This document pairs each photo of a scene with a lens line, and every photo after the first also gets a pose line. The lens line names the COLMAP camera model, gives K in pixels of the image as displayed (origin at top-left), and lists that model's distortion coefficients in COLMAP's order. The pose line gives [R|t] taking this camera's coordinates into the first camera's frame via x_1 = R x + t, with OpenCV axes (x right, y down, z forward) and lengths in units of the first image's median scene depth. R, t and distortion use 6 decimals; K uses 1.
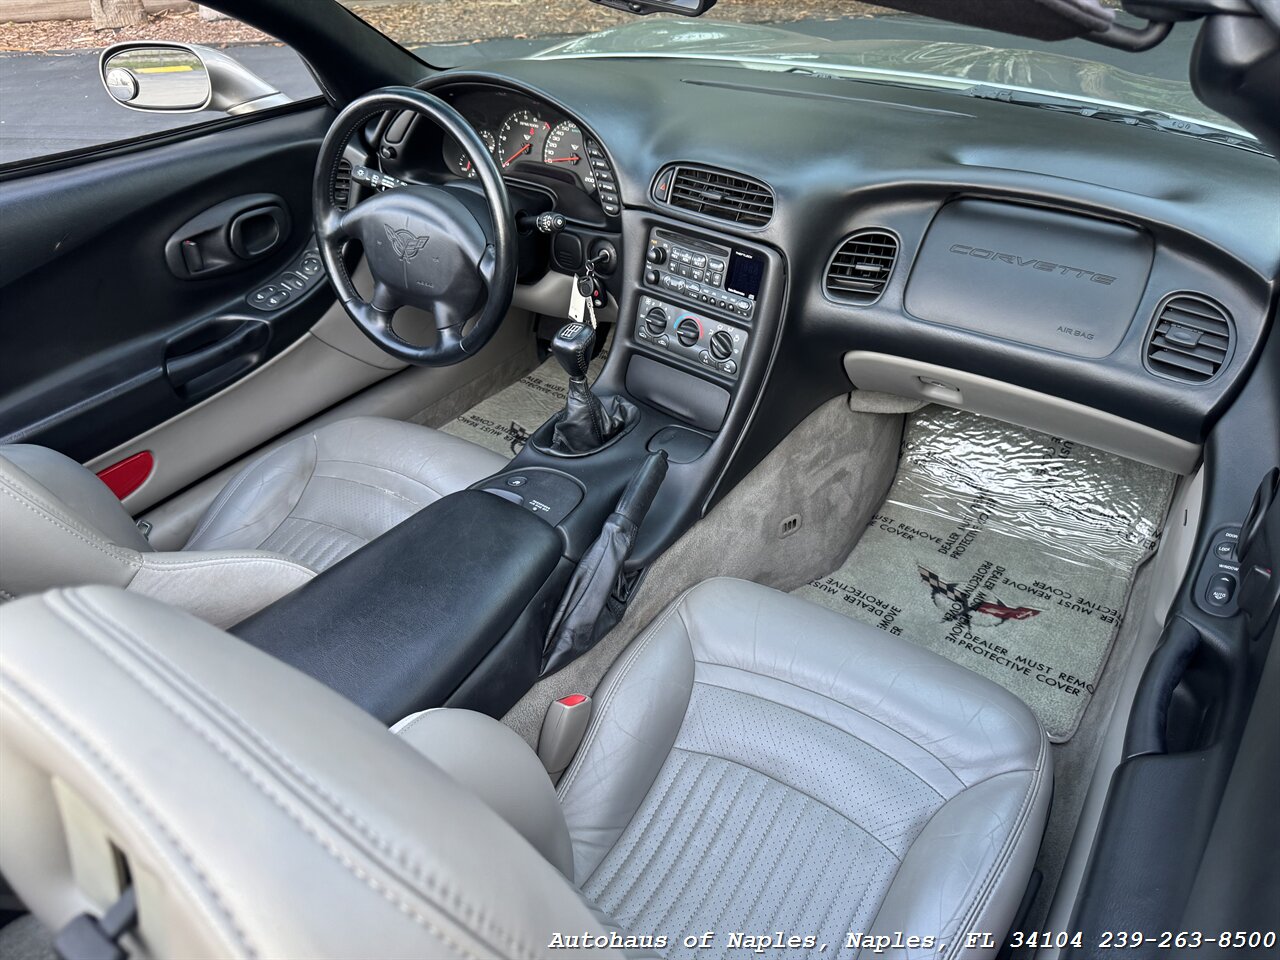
lens RADIAL K [[904.7, 0, 646.9], [0, 904.7, 477.3], [0, 0, 1]] dist [-0.003386, -0.003493]
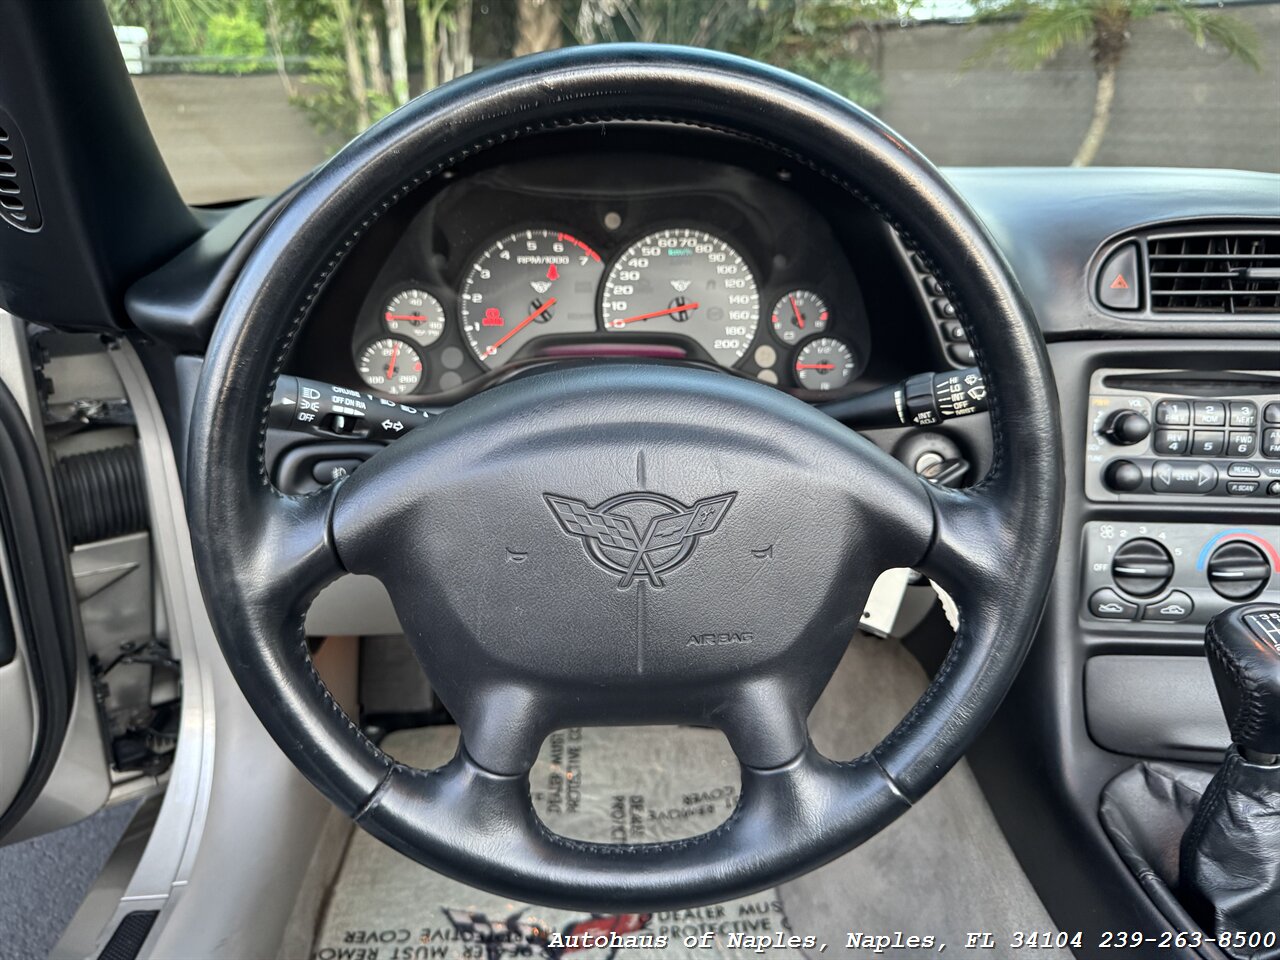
lens RADIAL K [[920.9, 0, 635.2], [0, 920.9, 477.3], [0, 0, 1]] dist [-0.000290, -0.007778]
pose [[0.788104, -0.190916, 0.585186, -0.409760], [0.347478, 0.922708, -0.166938, -0.205556], [-0.508085, 0.334904, 0.793529, 0.680164]]
